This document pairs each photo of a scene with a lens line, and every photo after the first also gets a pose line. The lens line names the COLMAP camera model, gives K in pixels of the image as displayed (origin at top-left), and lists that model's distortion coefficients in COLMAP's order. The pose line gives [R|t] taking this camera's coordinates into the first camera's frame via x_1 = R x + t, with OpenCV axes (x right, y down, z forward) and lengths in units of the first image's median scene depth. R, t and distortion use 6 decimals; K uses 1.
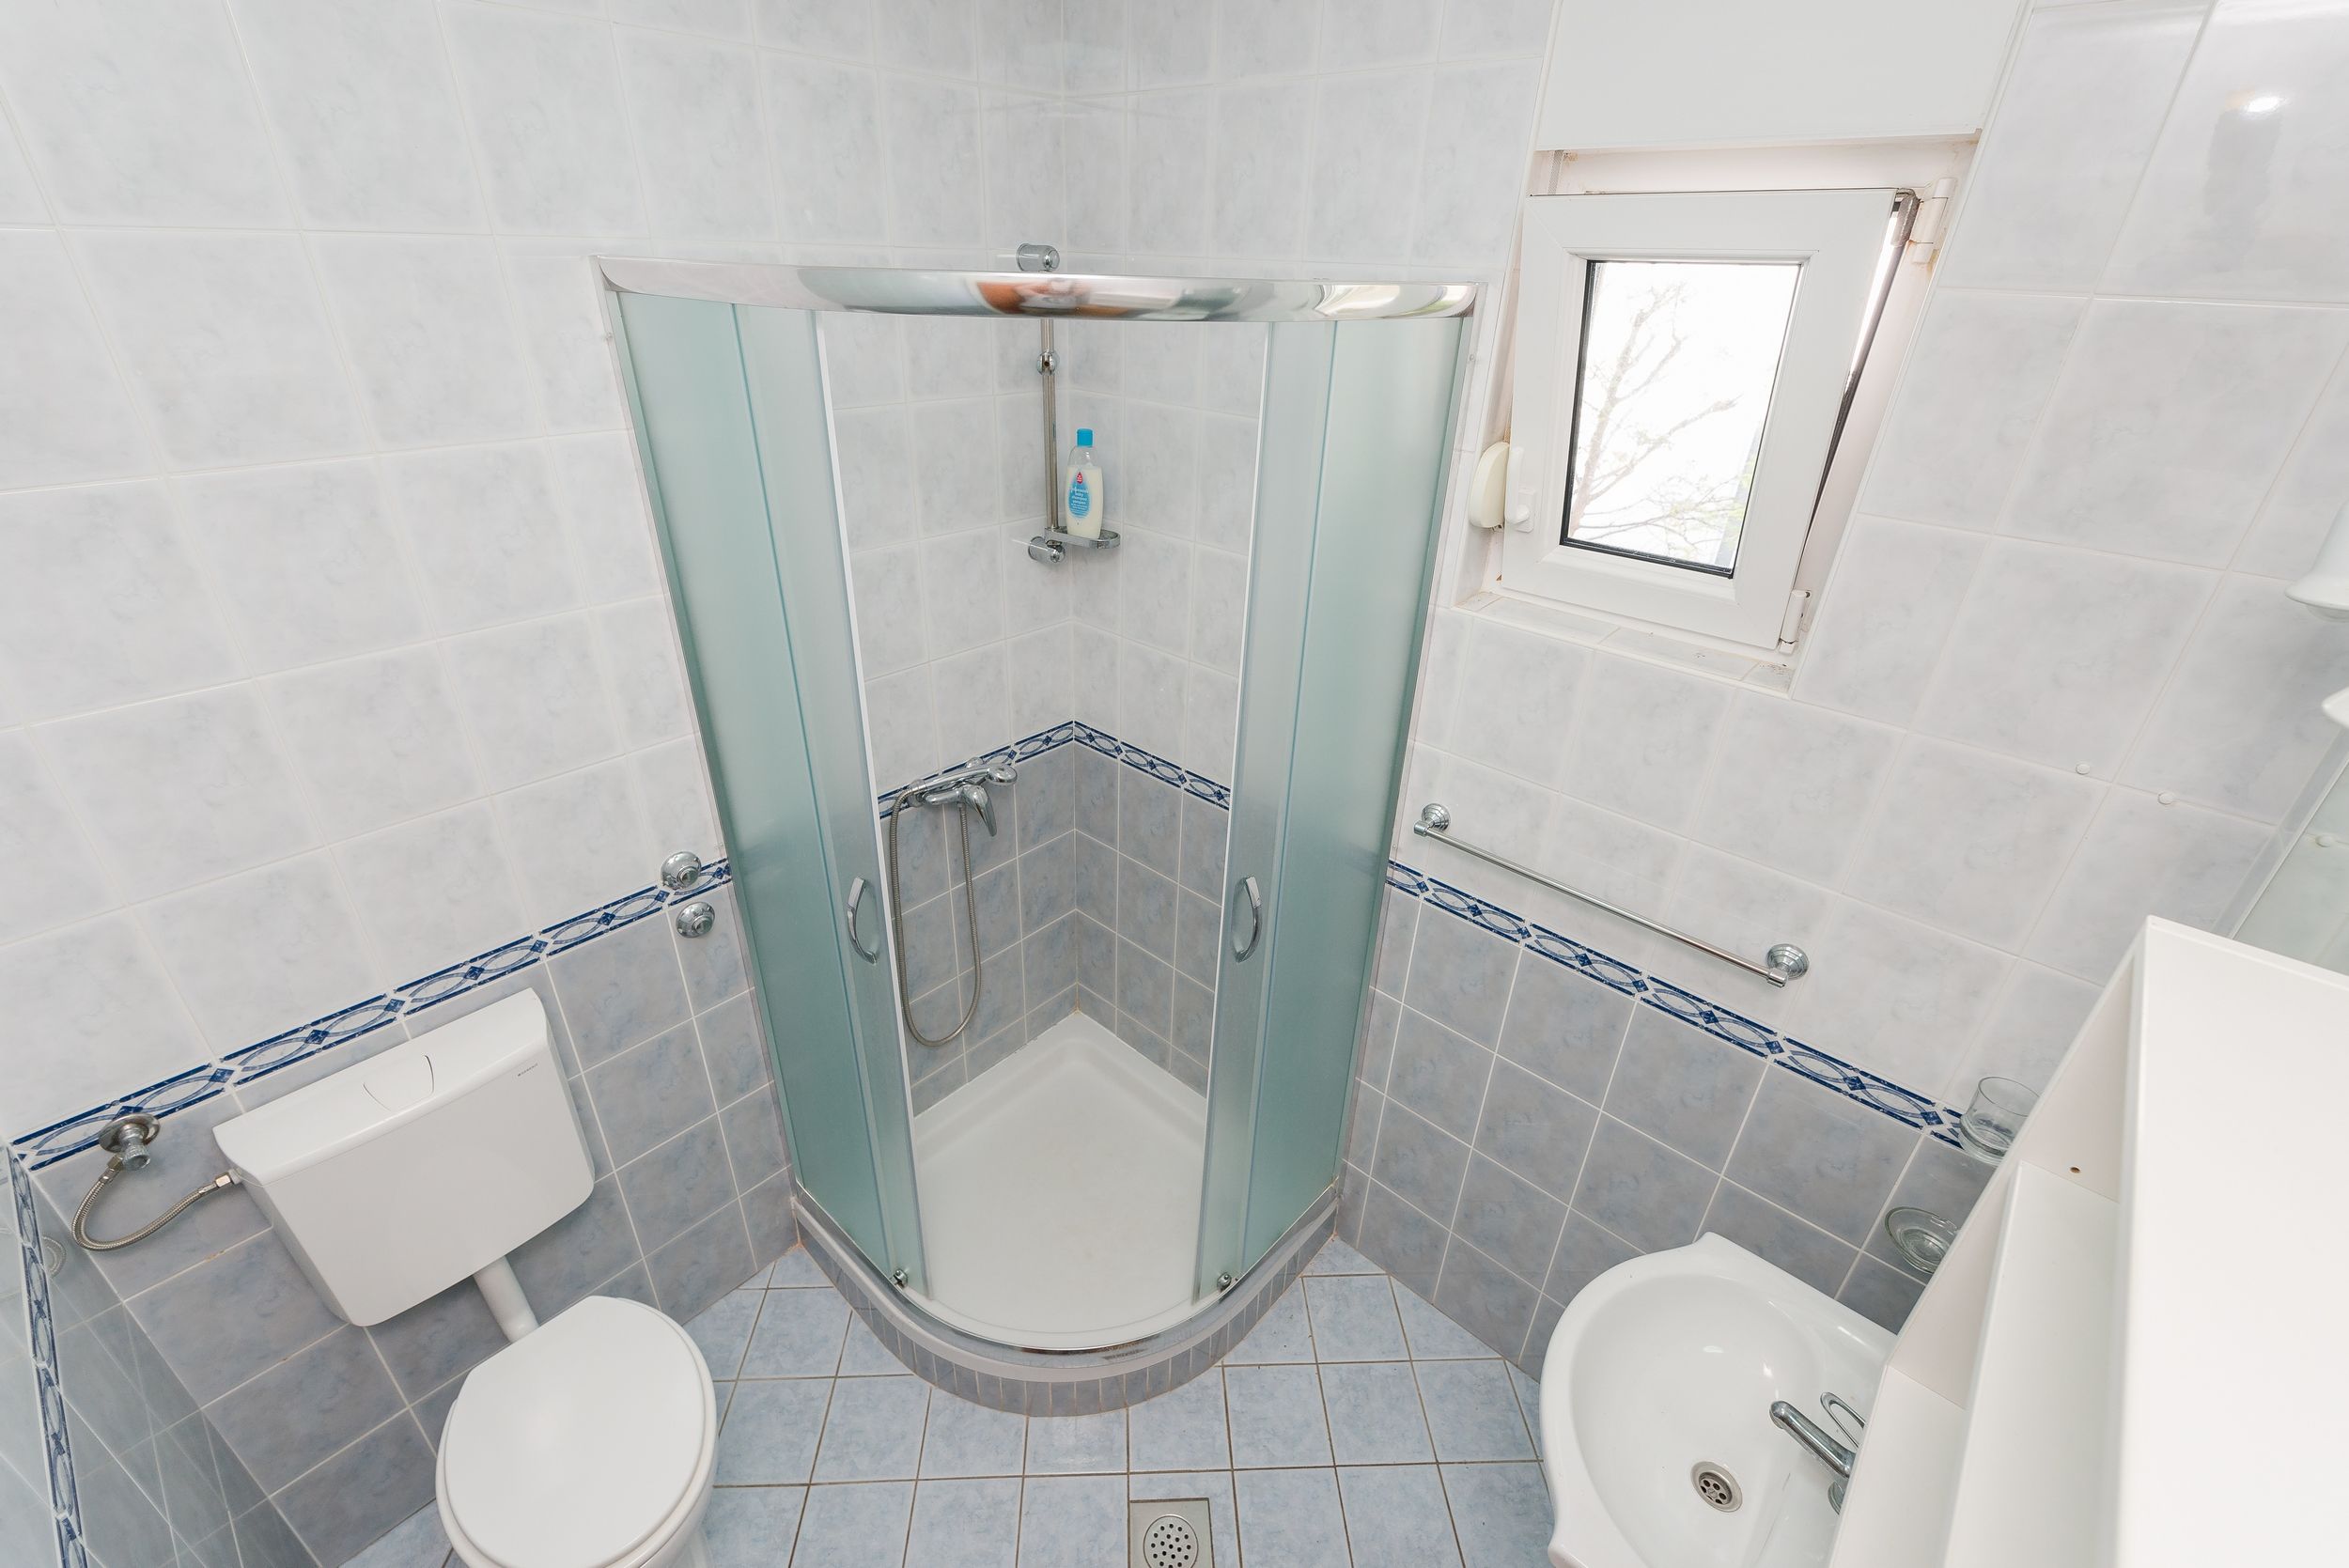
lens RADIAL K [[1012.6, 0, 1172.2], [0, 1012.6, 780.5], [0, 0, 1]] dist [-0.005119, -0.000890]
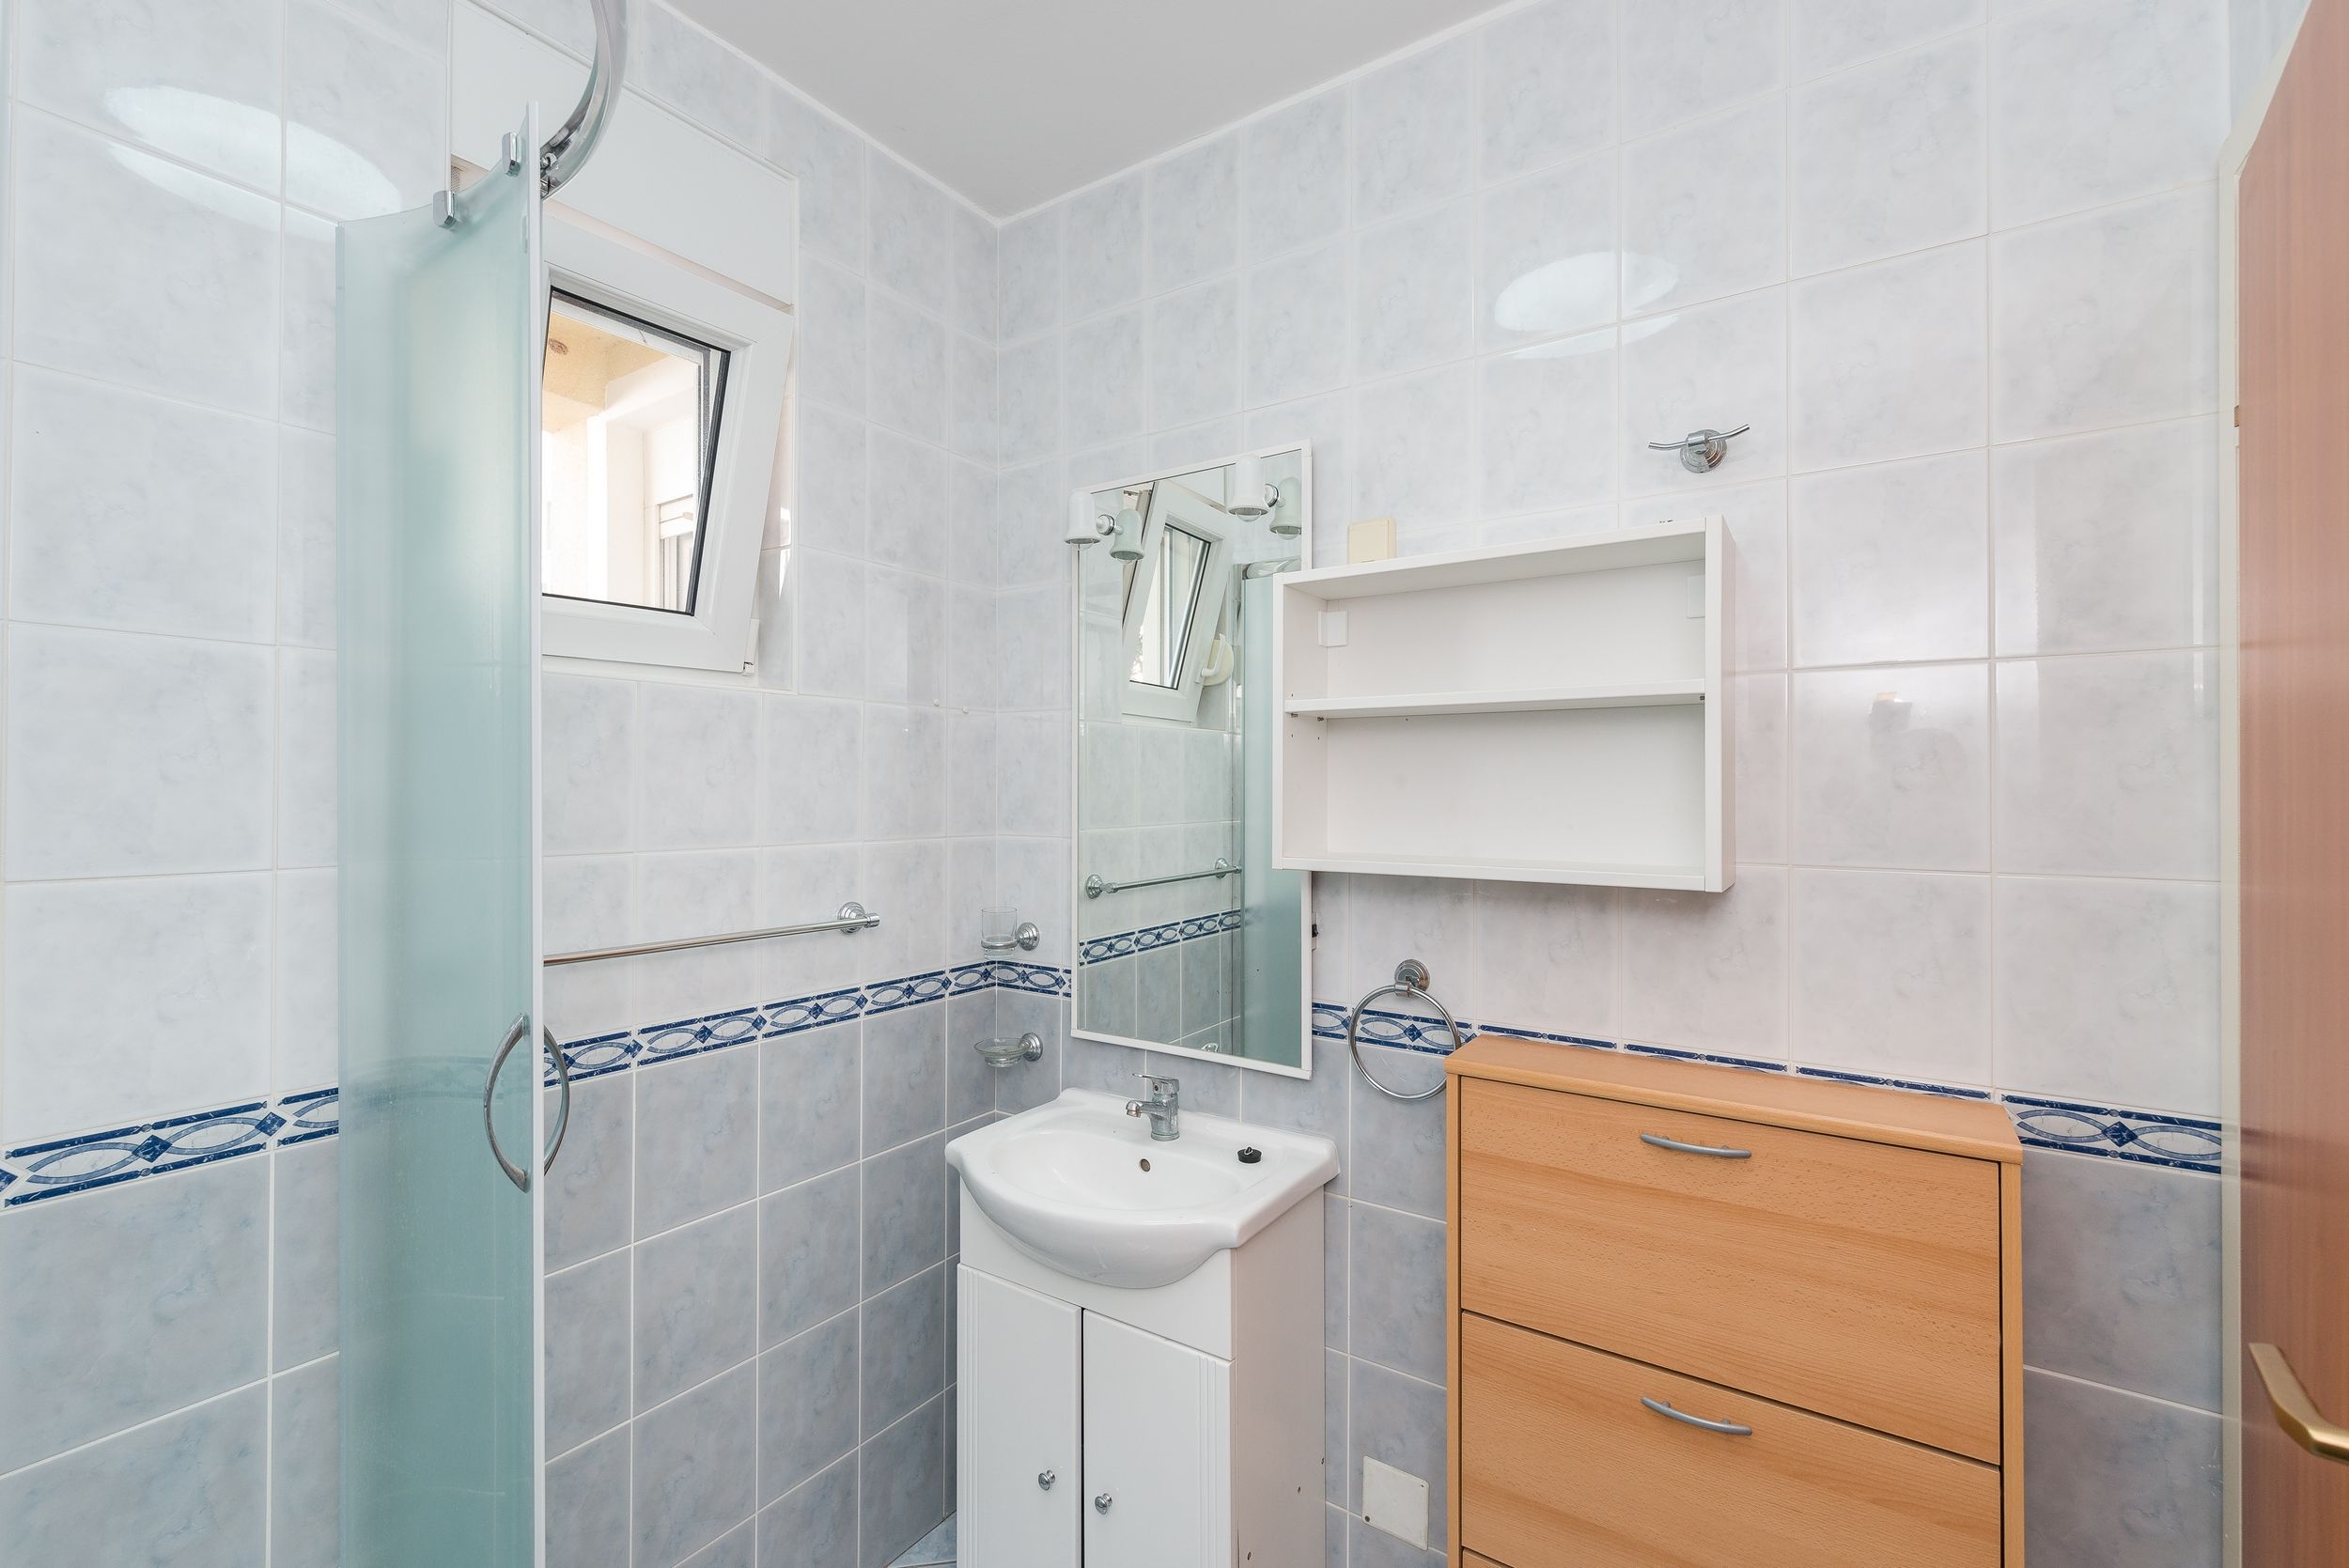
lens RADIAL K [[1012.6, 0, 1182.1], [0, 1012.6, 805.4], [0, 0, 1]] dist [-0.005119, -0.000890]
pose [[-0.139842, -0.037000, 0.989482, -0.581313], [0.474439, 0.874618, 0.099756, 0.116719], [-0.869110, 0.483399, -0.104754, 0.652660]]
